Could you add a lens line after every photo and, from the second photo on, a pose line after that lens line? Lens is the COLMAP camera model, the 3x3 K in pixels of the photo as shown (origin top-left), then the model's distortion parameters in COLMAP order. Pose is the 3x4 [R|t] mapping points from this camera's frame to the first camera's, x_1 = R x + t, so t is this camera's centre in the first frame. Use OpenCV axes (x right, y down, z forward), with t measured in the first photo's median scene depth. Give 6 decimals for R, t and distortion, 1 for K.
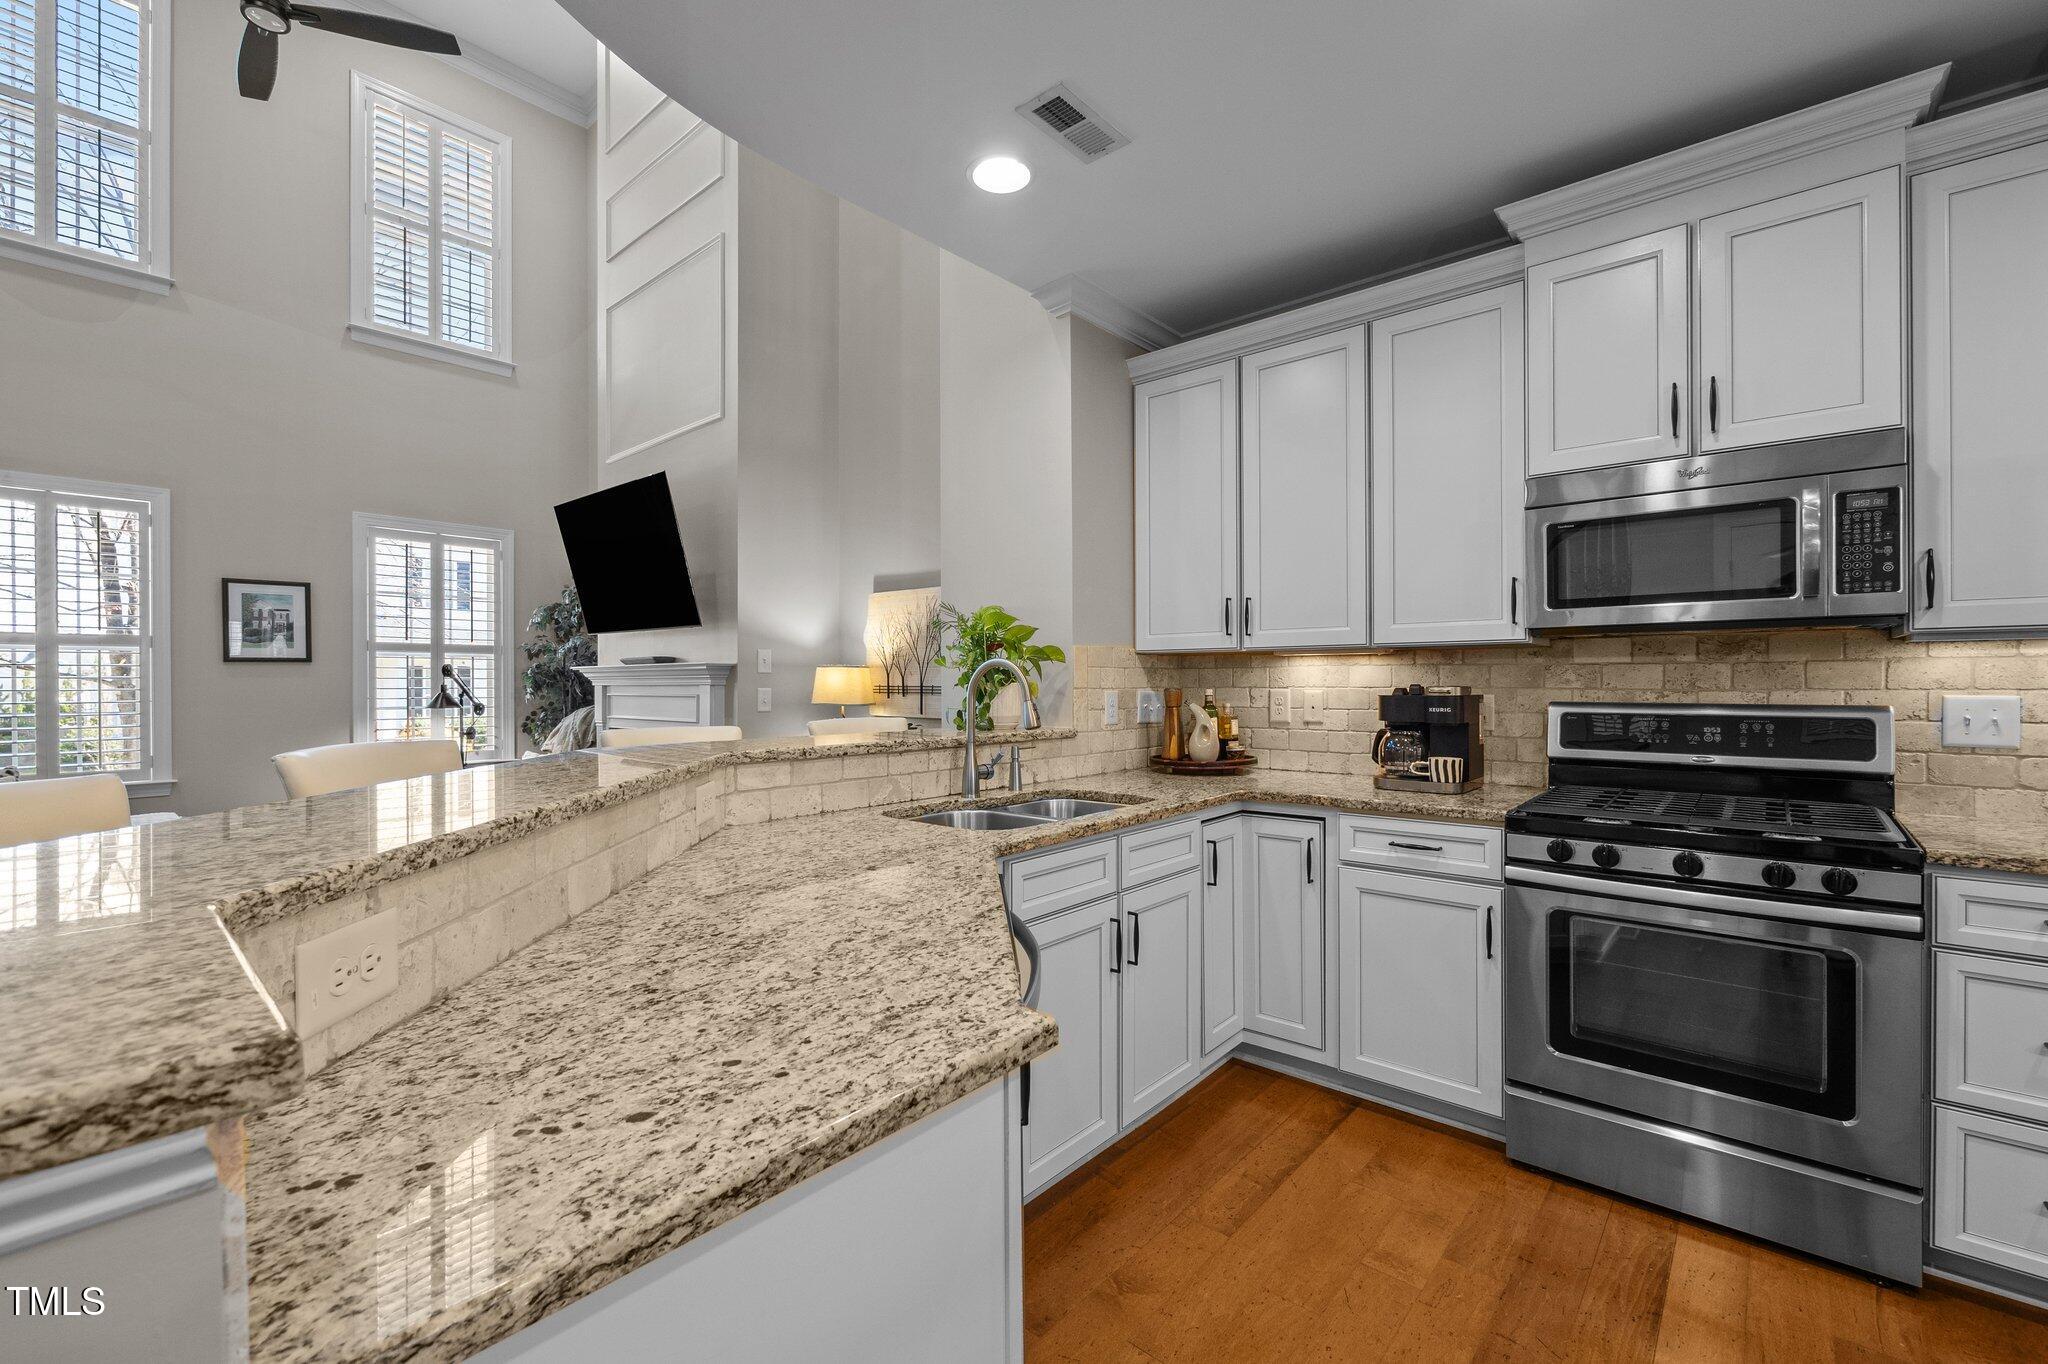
lens RADIAL K [[856.0, 0, 1025.3], [0, 856.0, 687.3], [0, 0, 1]] dist [-0.002897, -0.000603]
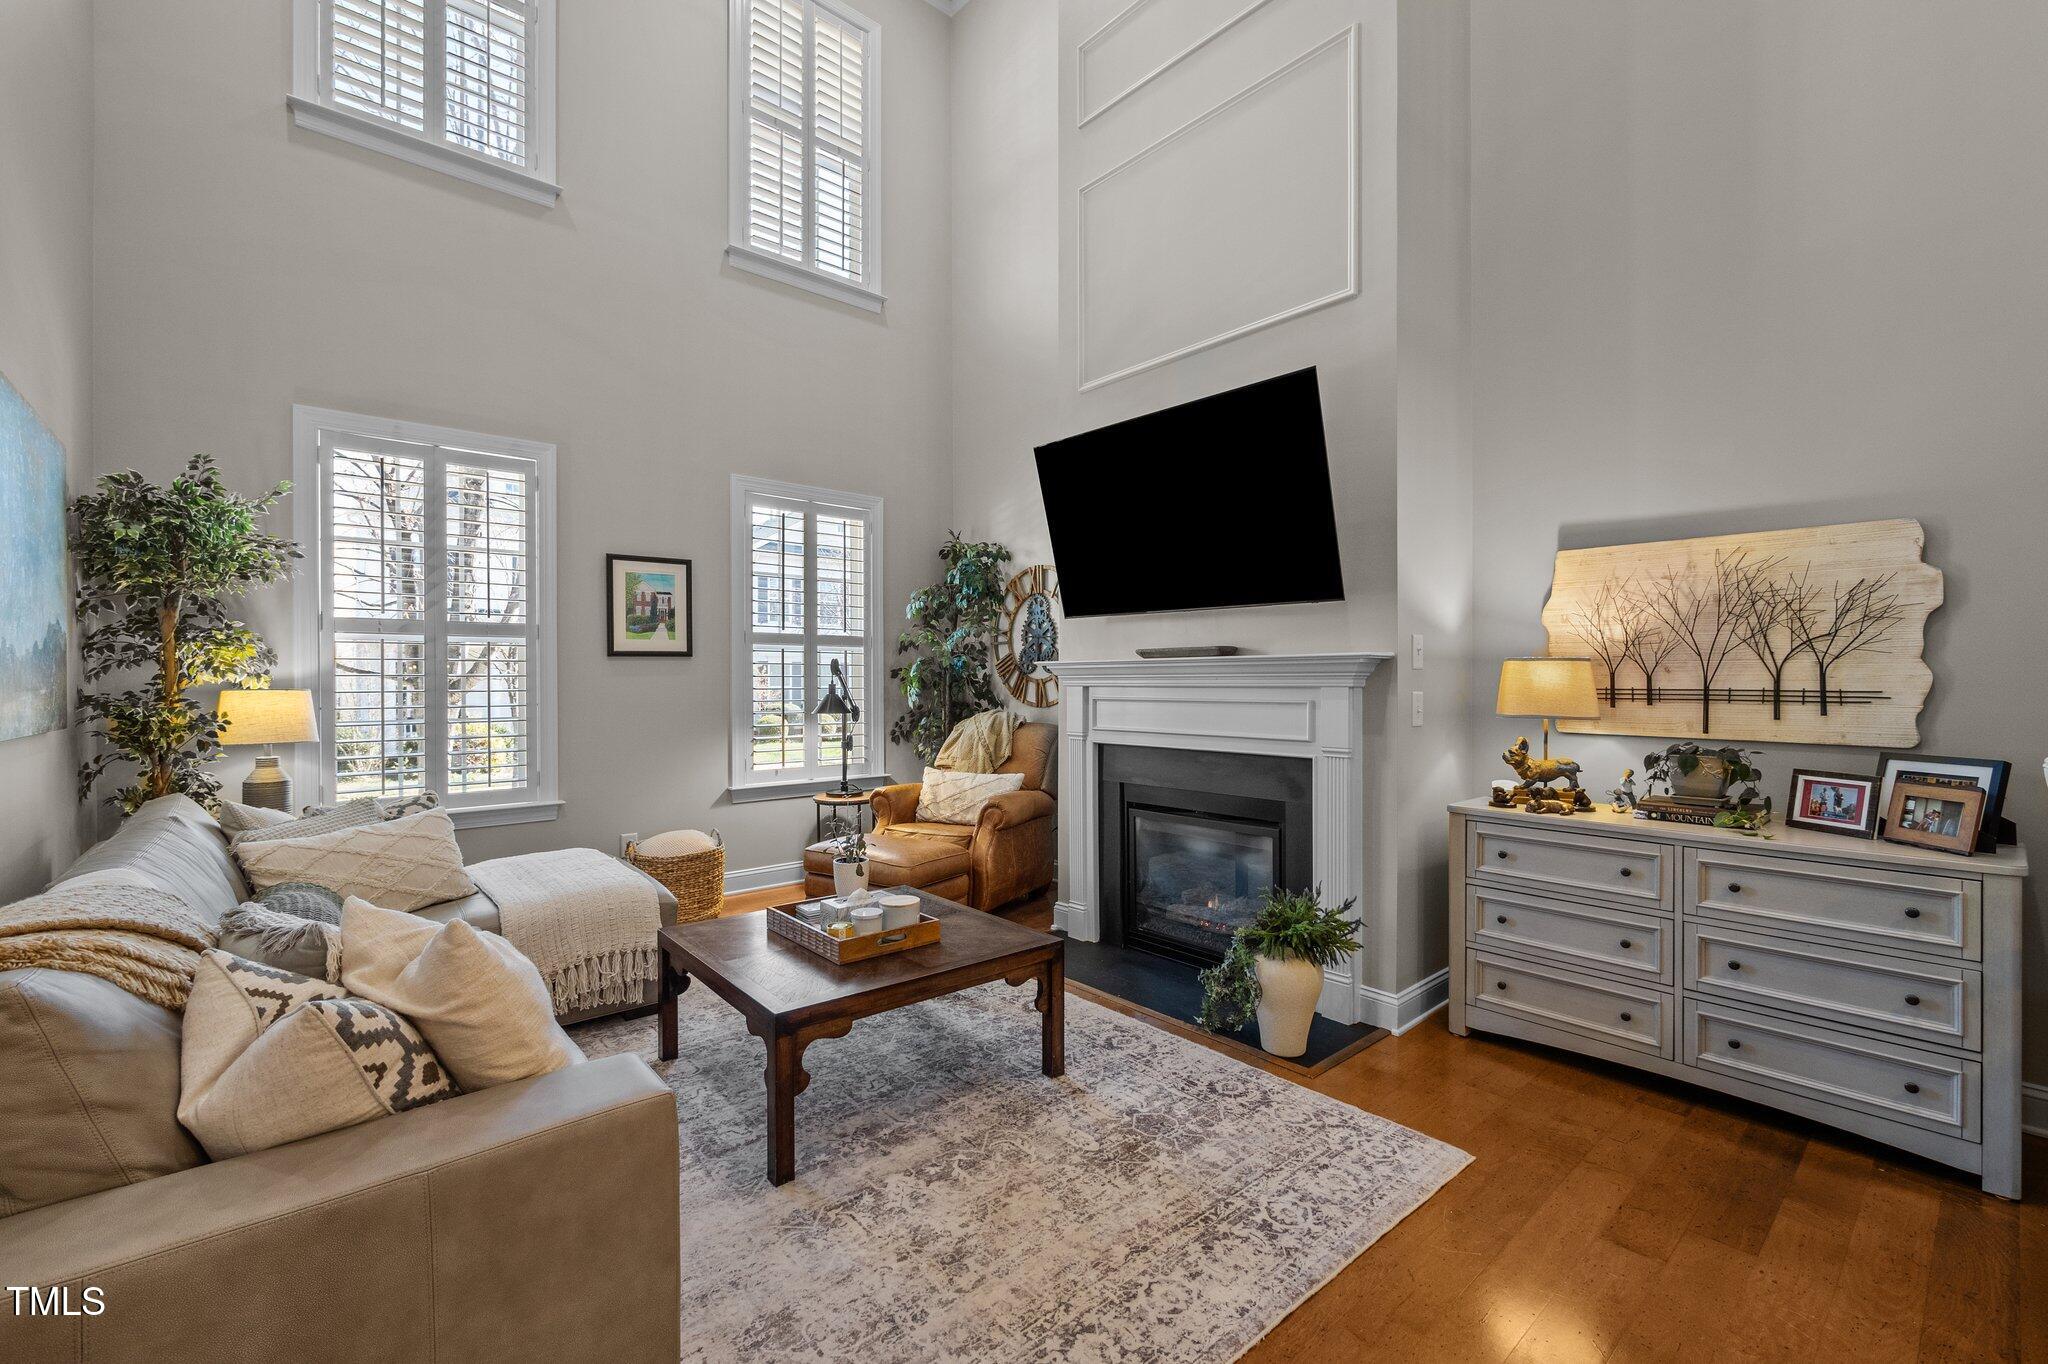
lens RADIAL K [[856.0, 0, 1024.5], [0, 856.0, 679.4], [0, 0, 1]] dist [-0.002897, -0.000603]
pose [[0.991501, 0.000127, -0.130099, -0.414616], [-0.000623, 0.999993, -0.003773, -0.004851], [0.130097, 0.003822, 0.991494, 0.228574]]
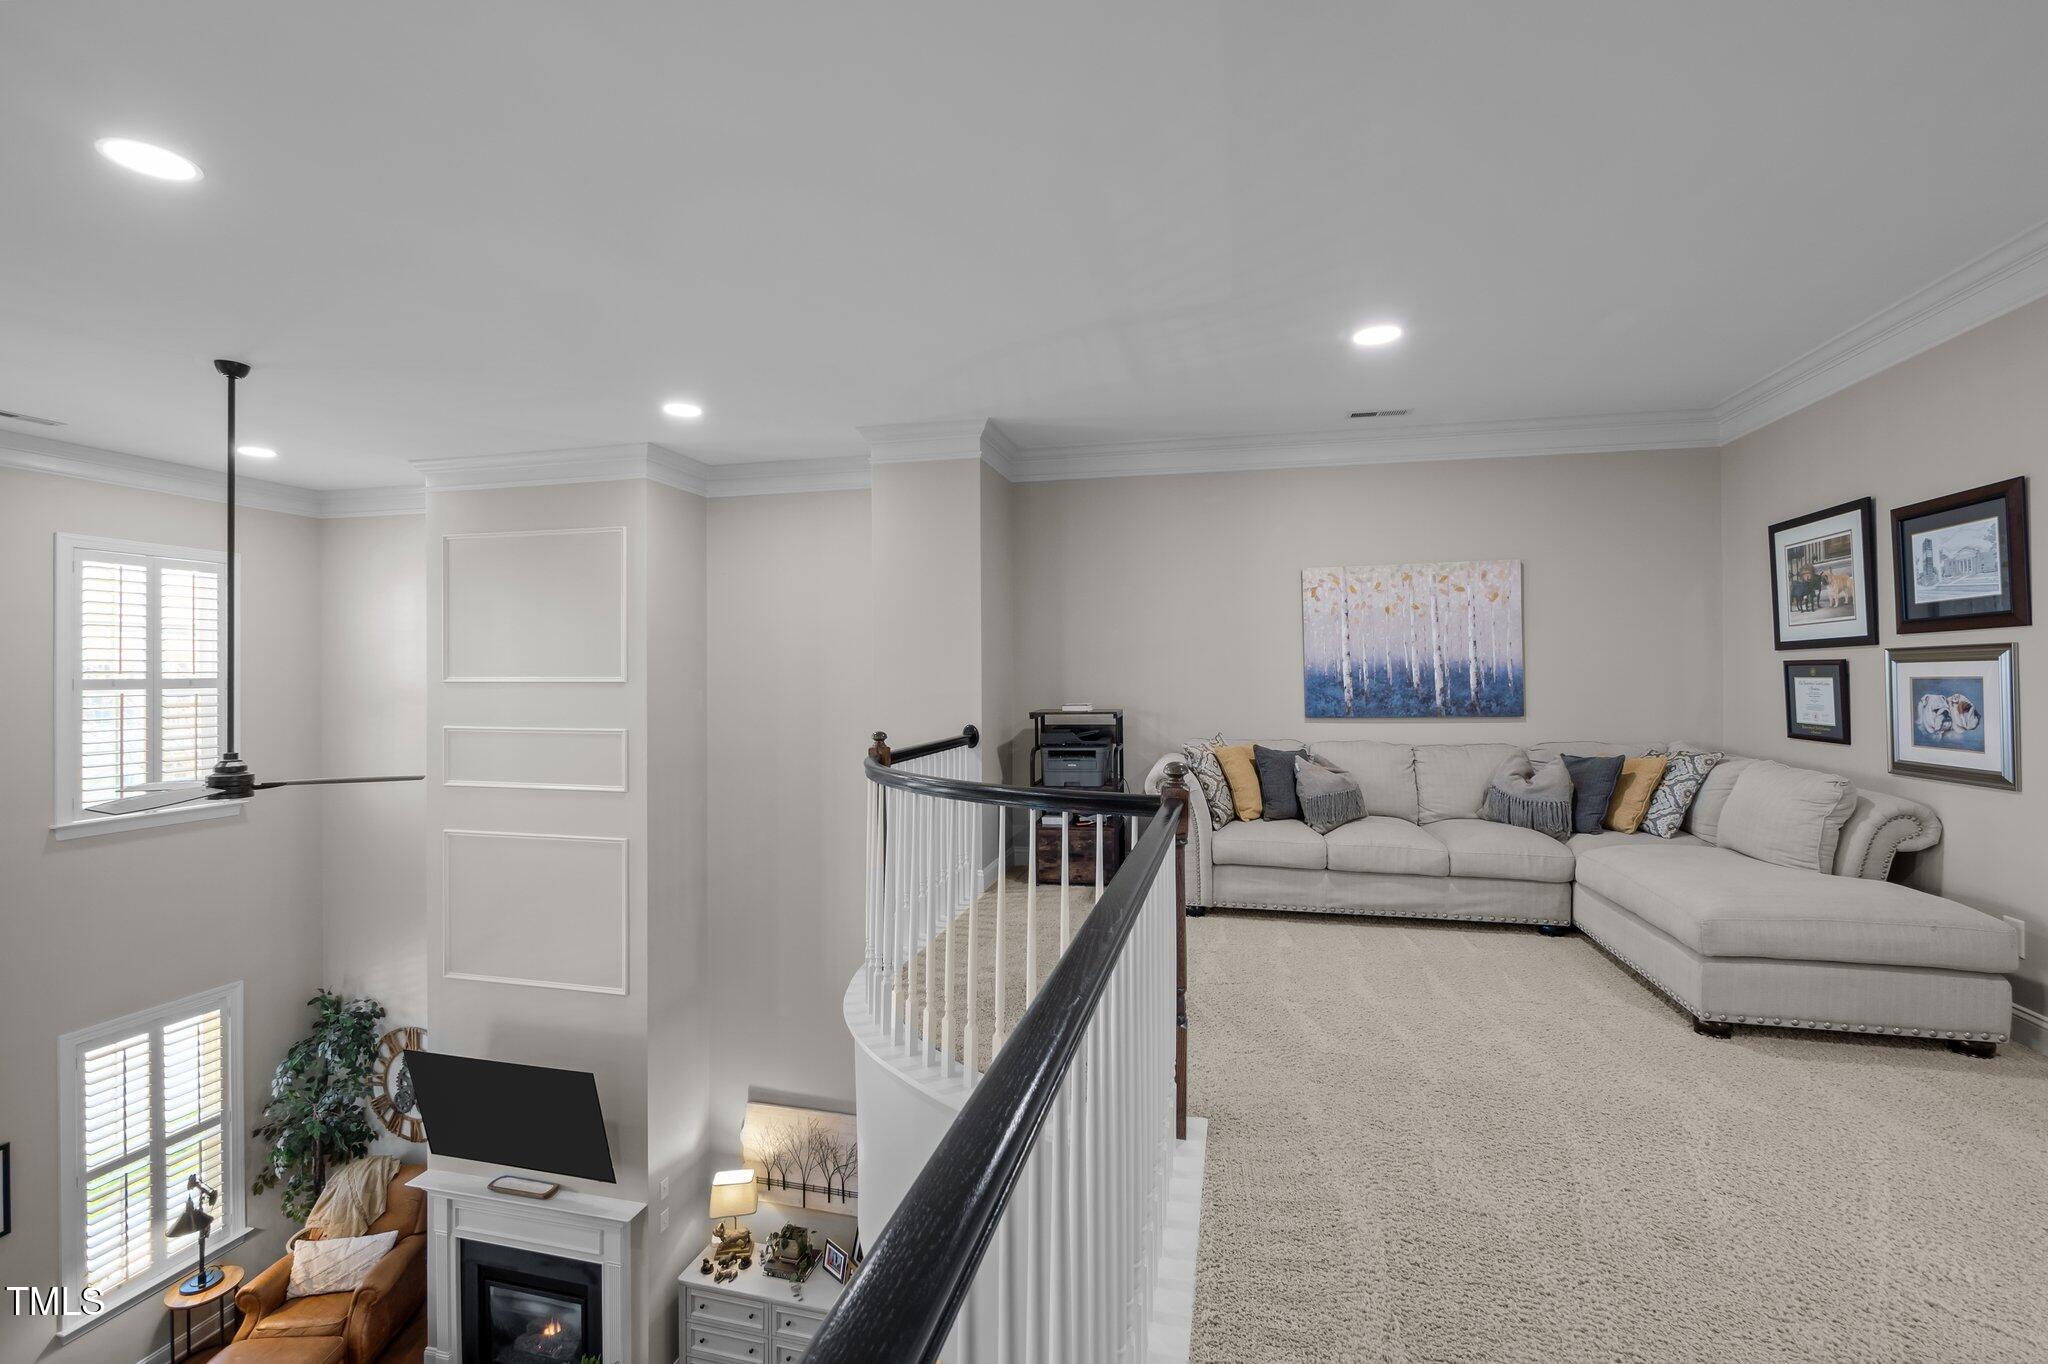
lens RADIAL K [[856.0, 0, 1022.3], [0, 856.0, 684.7], [0, 0, 1]] dist [-0.002897, -0.000603]
pose [[0.884614, 0.000781, 0.466324, -0.332844], [0.001567, 0.999988, -0.004647, -0.580010], [-0.466322, 0.004841, 0.884602, -0.240884]]
